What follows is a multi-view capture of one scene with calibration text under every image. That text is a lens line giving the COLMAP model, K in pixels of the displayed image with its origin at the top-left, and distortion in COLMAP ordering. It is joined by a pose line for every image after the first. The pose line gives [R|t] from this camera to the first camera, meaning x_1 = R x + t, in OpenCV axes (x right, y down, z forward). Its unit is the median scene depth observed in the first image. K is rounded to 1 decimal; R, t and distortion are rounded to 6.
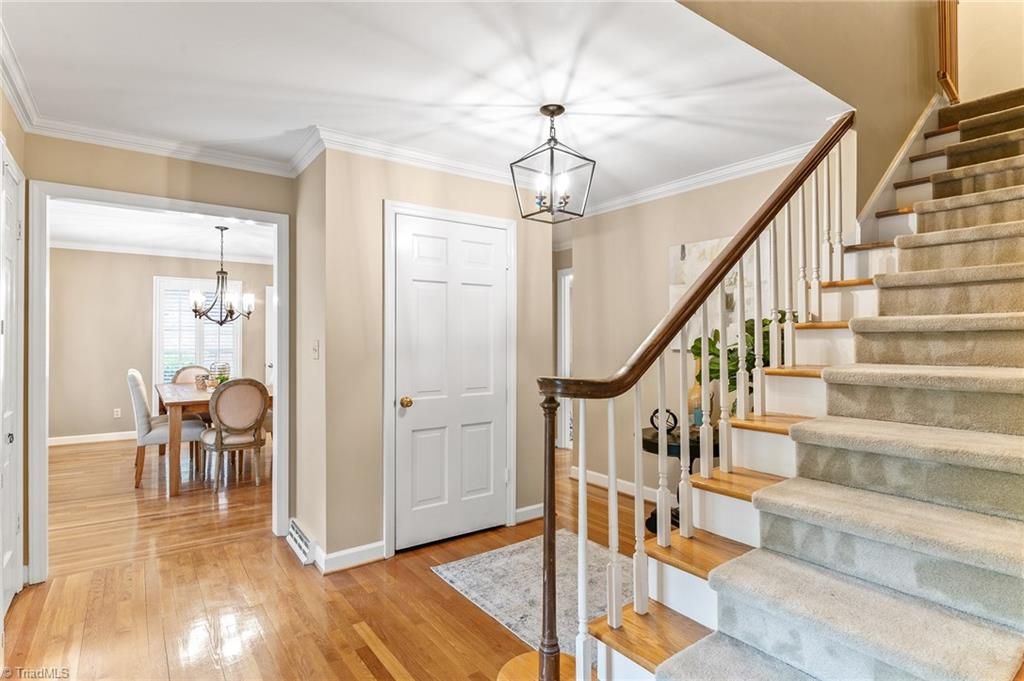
lens RADIAL K [[523.5, 0, 512.5], [0, 523.5, 340.1], [0, 0, 1]] dist [0.001389, -0.000047]
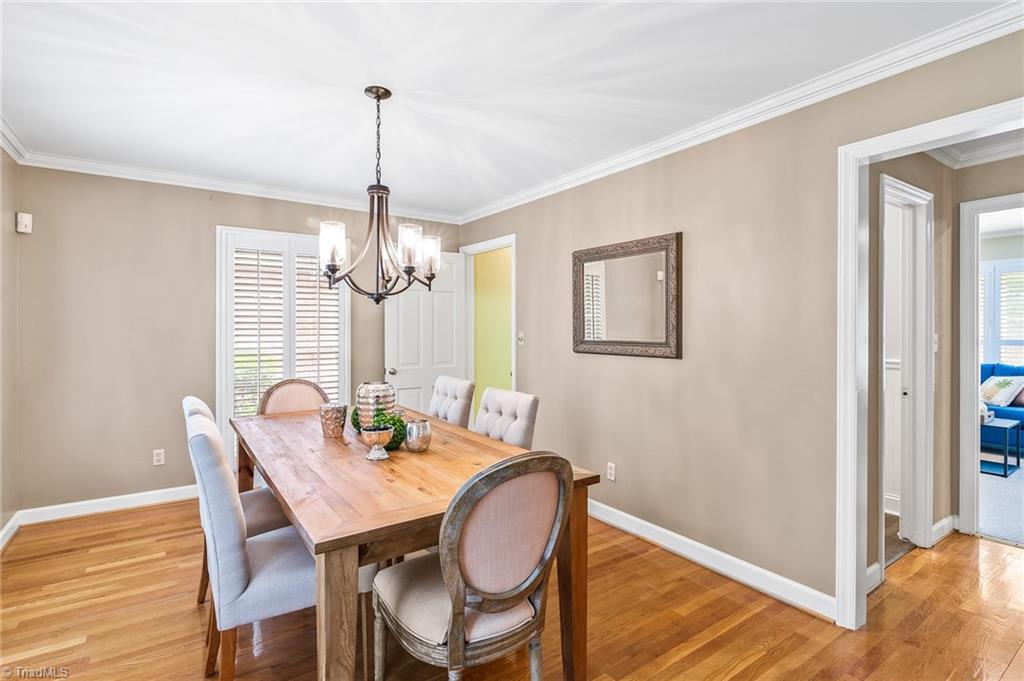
lens RADIAL K [[497.8, 0, 511.2], [0, 497.8, 334.4], [0, 0, 1]] dist [-0.001358, 0.000039]
pose [[0.999643, 0.000689, -0.026703, -0.426261], [-0.000430, 0.999953, 0.009732, -0.004443], [0.026708, -0.009717, 0.999596, 0.561751]]
